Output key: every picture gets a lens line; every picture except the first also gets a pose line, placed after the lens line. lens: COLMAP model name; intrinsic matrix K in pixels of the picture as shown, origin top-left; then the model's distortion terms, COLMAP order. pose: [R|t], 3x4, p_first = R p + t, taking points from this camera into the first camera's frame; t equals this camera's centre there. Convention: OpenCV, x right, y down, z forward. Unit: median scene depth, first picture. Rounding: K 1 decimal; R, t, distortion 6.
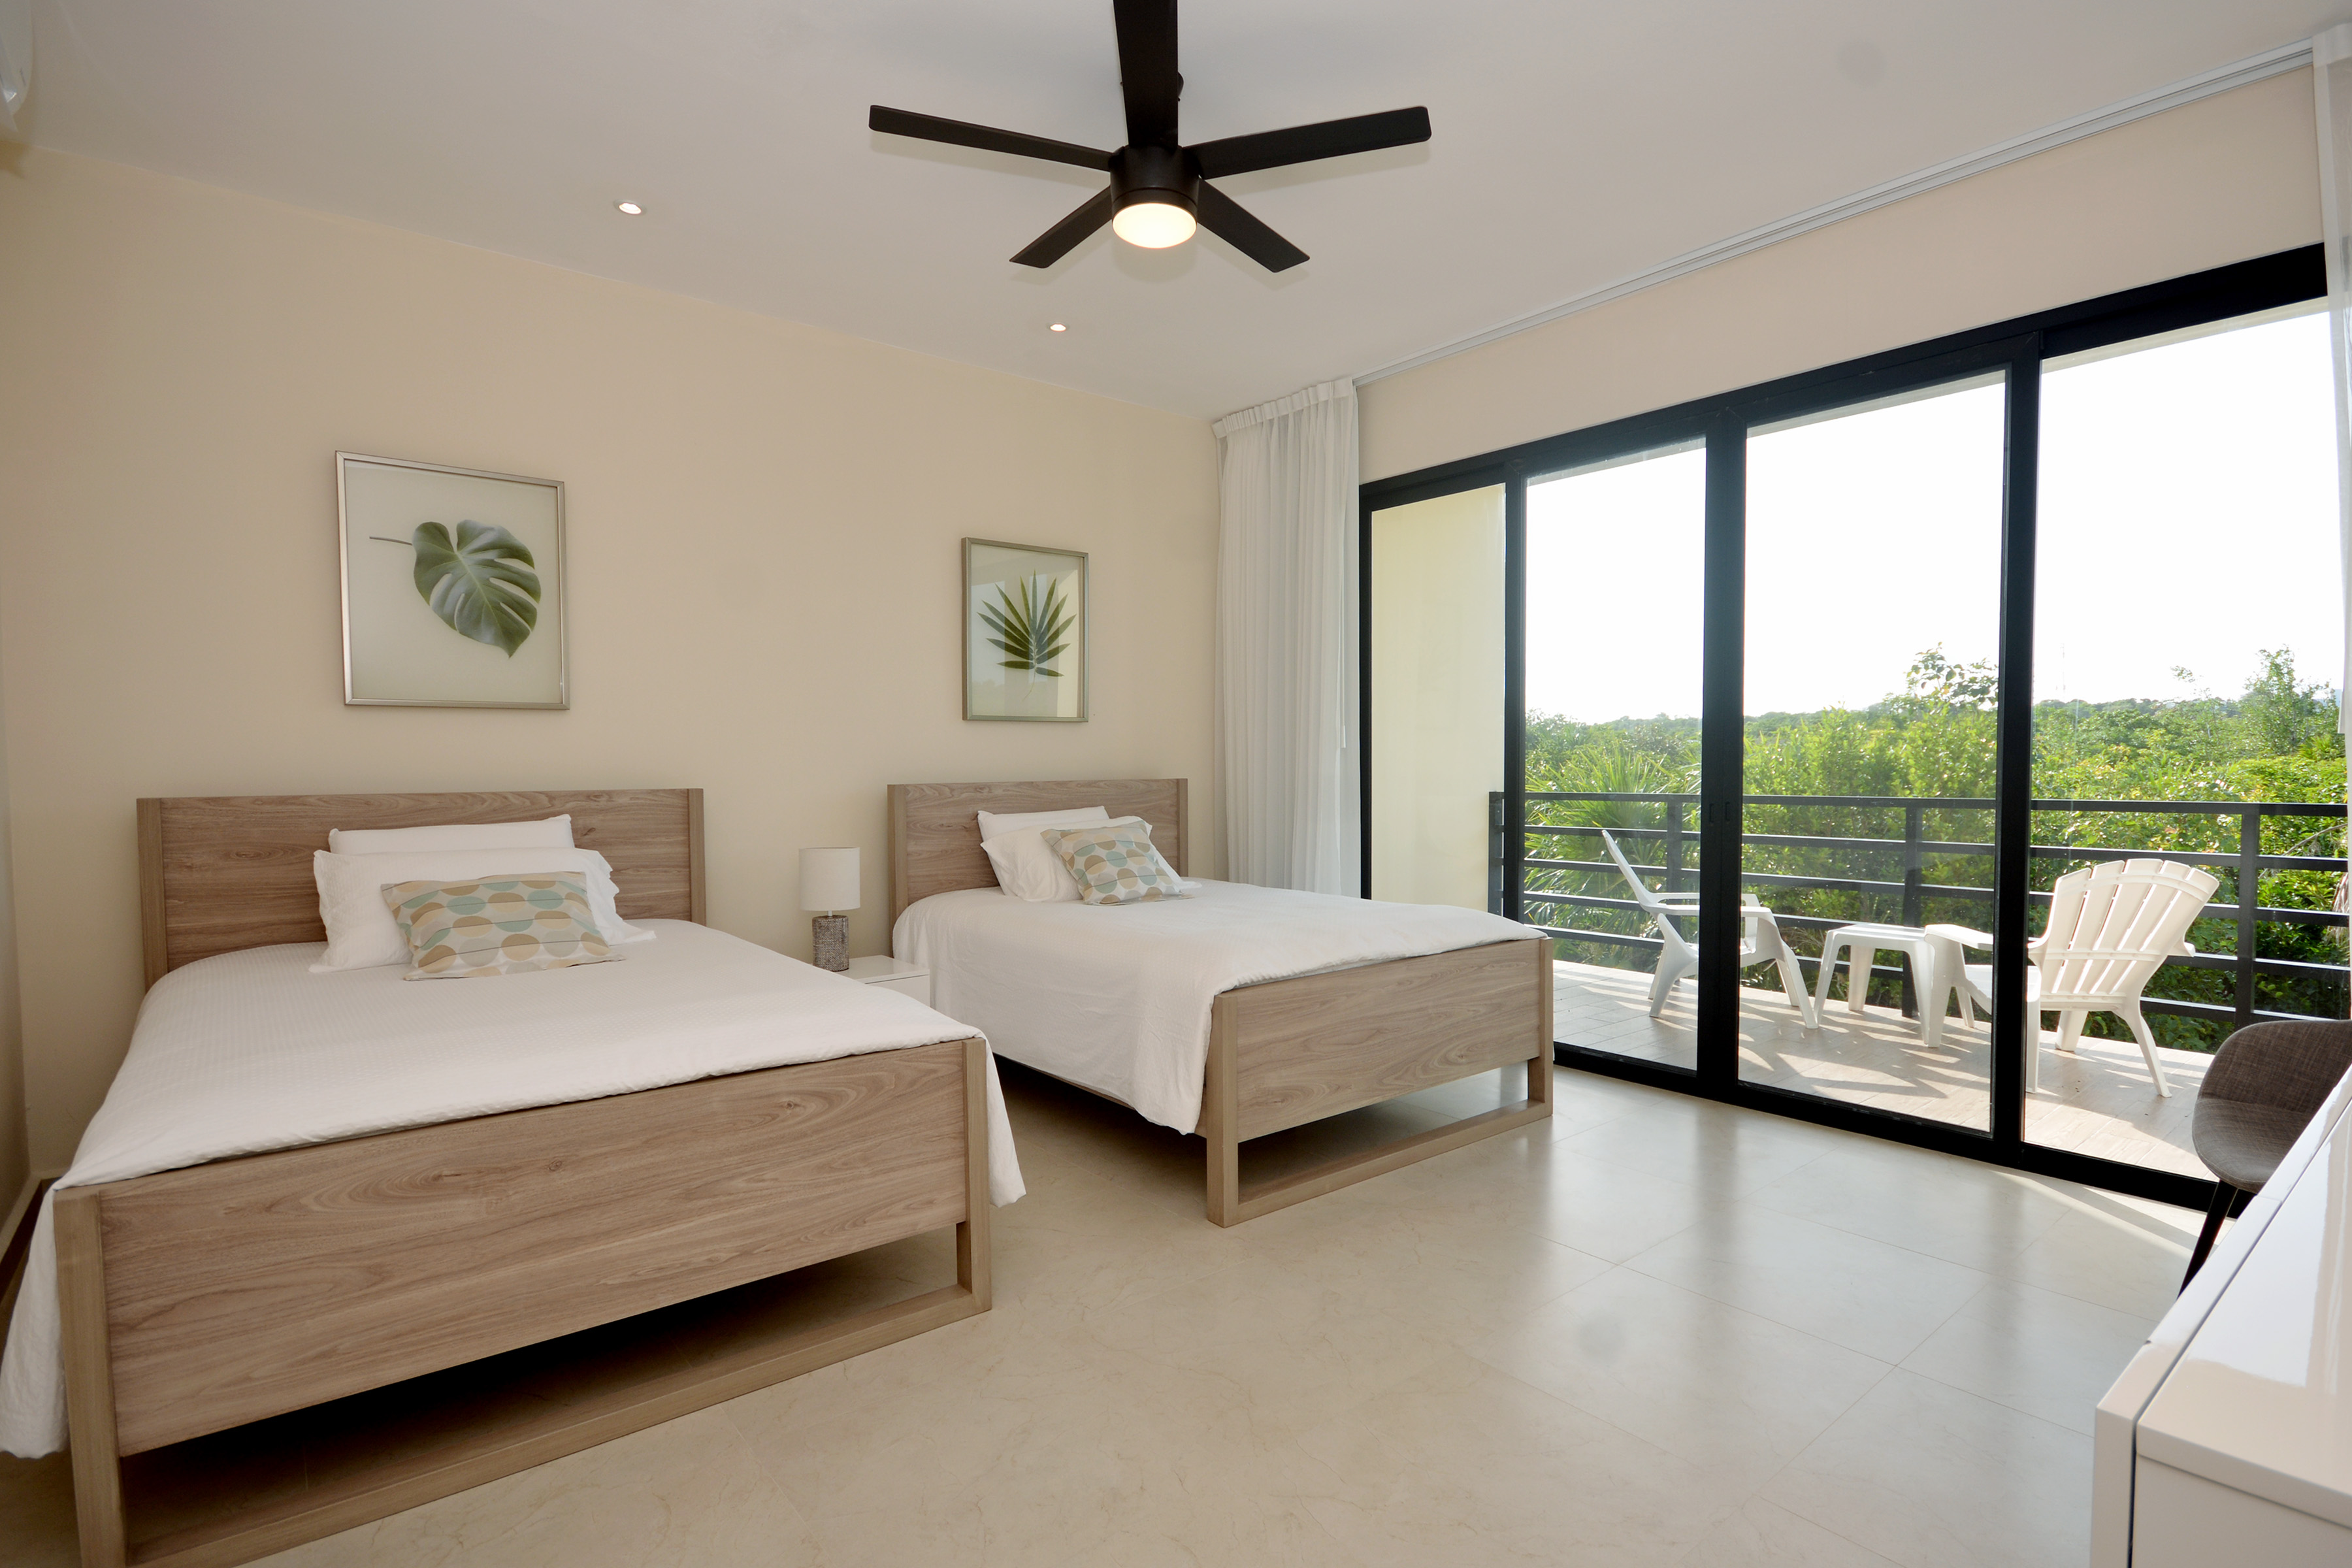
lens RADIAL K [[1125.8, 0, 1198.5], [0, 1125.8, 818.4], [0, 0, 1]] dist [-0.005298, -0.003278]
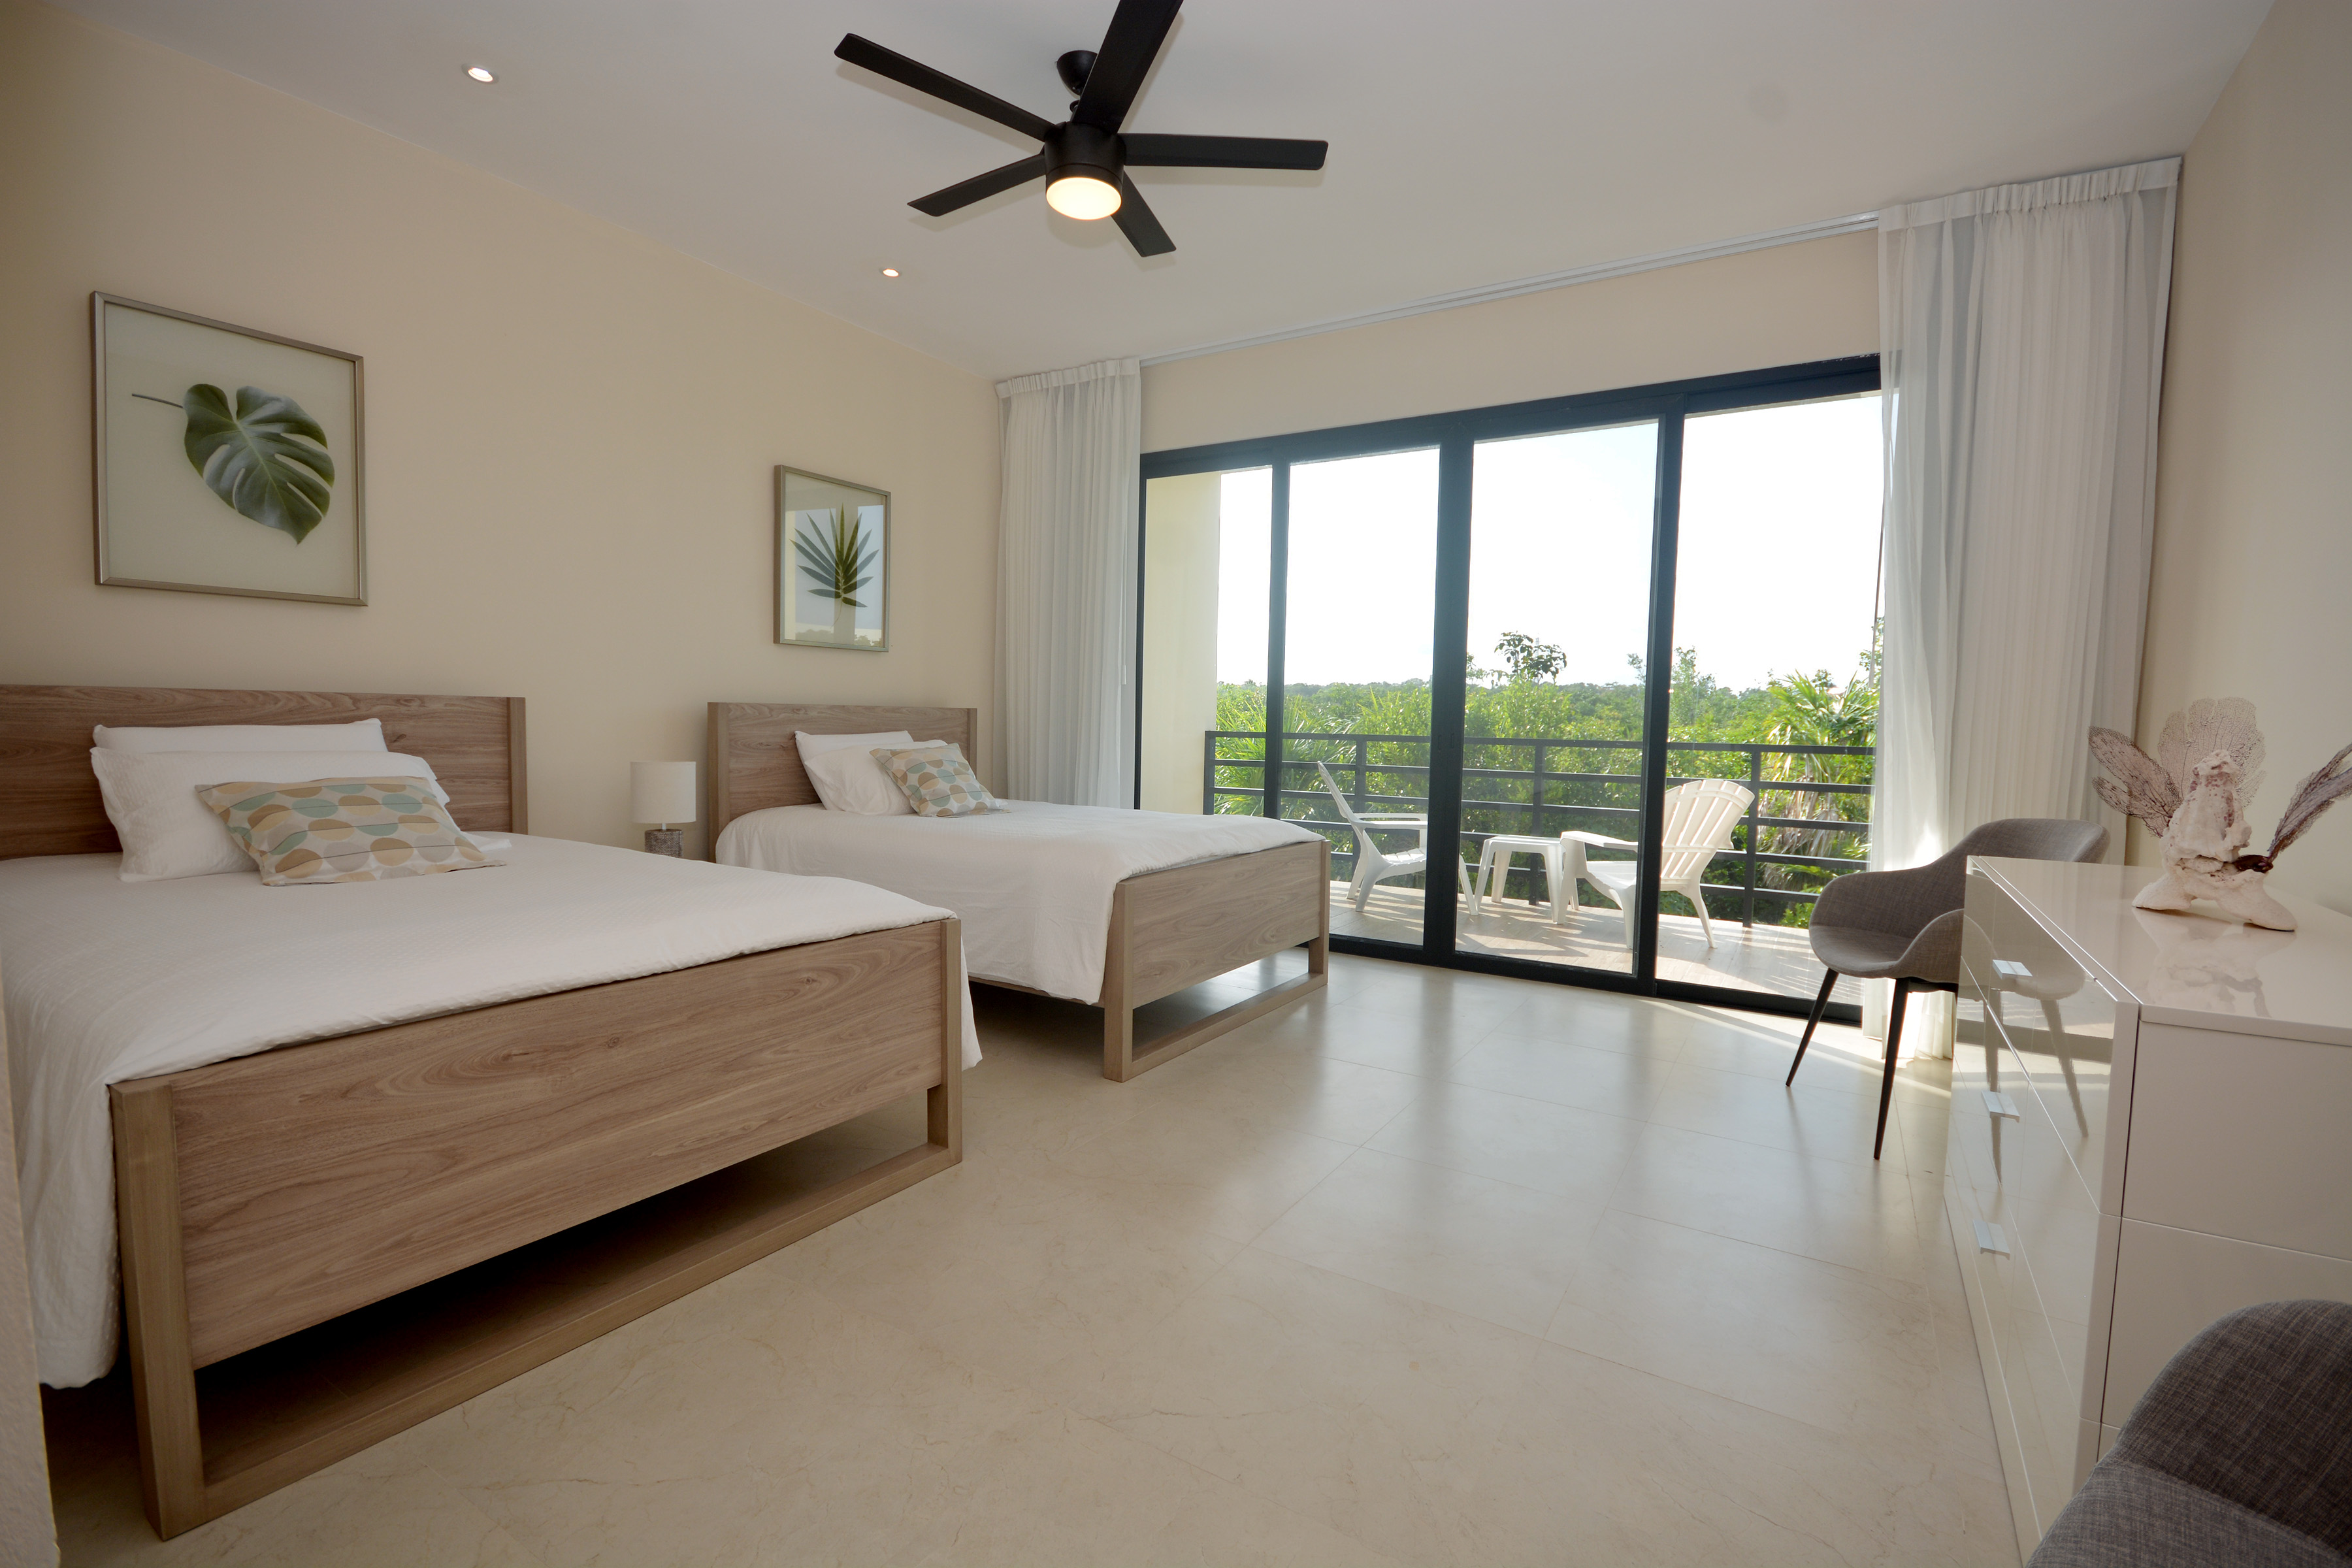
lens RADIAL K [[1026.6, 0, 1173.0], [0, 1026.6, 797.0], [0, 0, 1]] dist [-0.002884, -0.004021]
pose [[0.950403, 0.003167, 0.311005, -0.226357], [-0.012269, 0.999552, 0.027316, 0.034248], [-0.310779, -0.029776, 0.950016, -0.014628]]
